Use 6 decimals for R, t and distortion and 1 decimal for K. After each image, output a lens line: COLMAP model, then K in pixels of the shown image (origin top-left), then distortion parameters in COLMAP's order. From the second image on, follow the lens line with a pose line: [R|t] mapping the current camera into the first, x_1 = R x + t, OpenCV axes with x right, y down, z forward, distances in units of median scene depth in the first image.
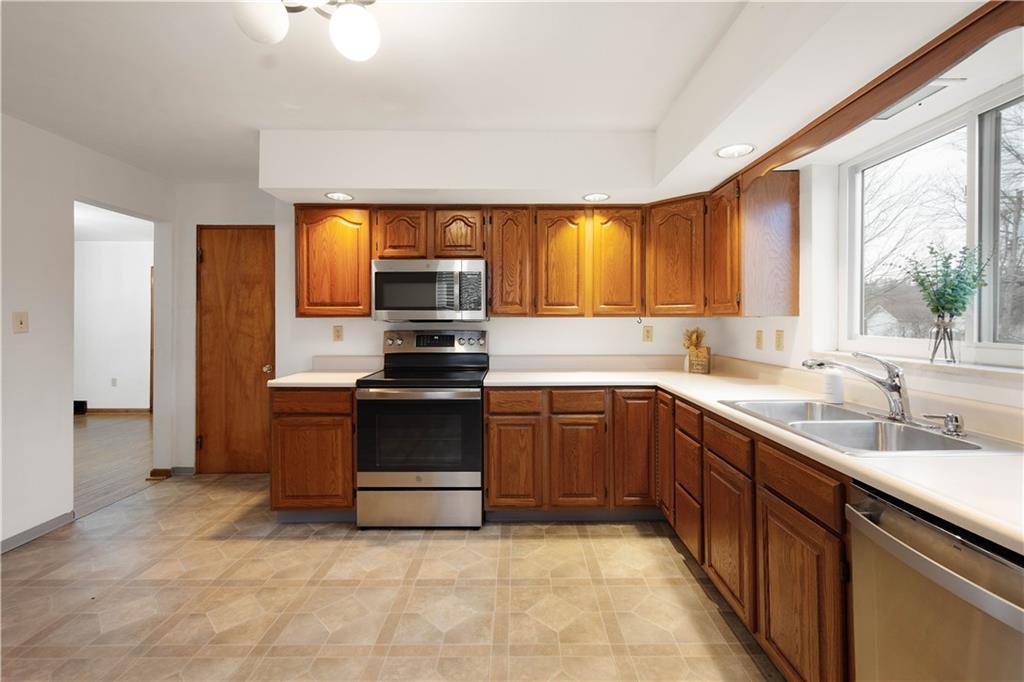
lens RADIAL K [[454.7, 0, 510.8], [0, 454.7, 315.3], [0, 0, 1]] dist [0.011657, -0.002794]
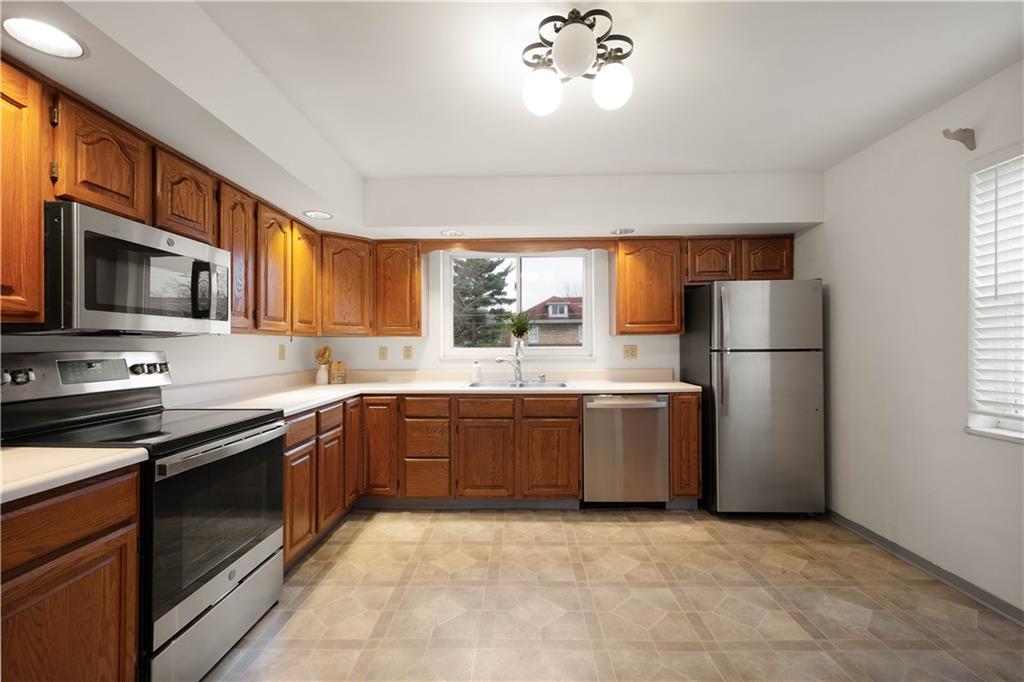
lens RADIAL K [[454.7, 0, 507.8], [0, 454.7, 344.7], [0, 0, 1]] dist [0.011657, -0.002794]
pose [[0.019460, 0.002185, 0.999808, -0.850749], [-0.006775, 0.999975, -0.002053, 0.026846], [-0.999788, -0.006733, 0.019474, 0.590334]]
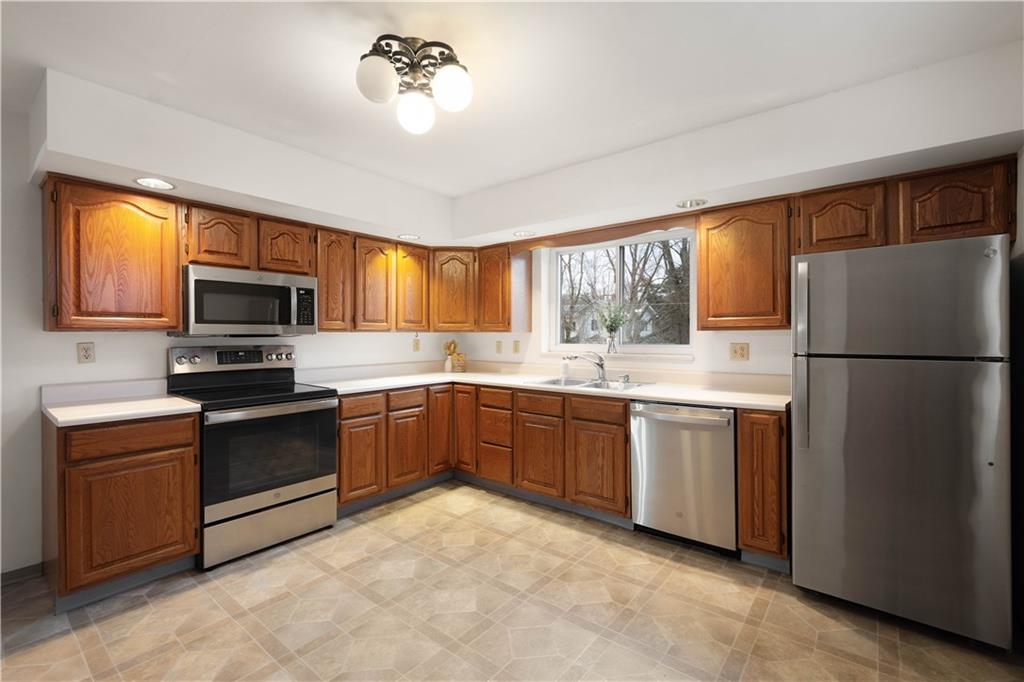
lens RADIAL K [[454.7, 0, 502.7], [0, 454.7, 337.1], [0, 0, 1]] dist [0.011657, -0.002794]
pose [[0.636873, -0.004767, 0.770954, -0.651134], [-0.007669, 0.999892, 0.012517, -0.000730], [-0.770931, -0.013884, 0.636768, -0.003934]]
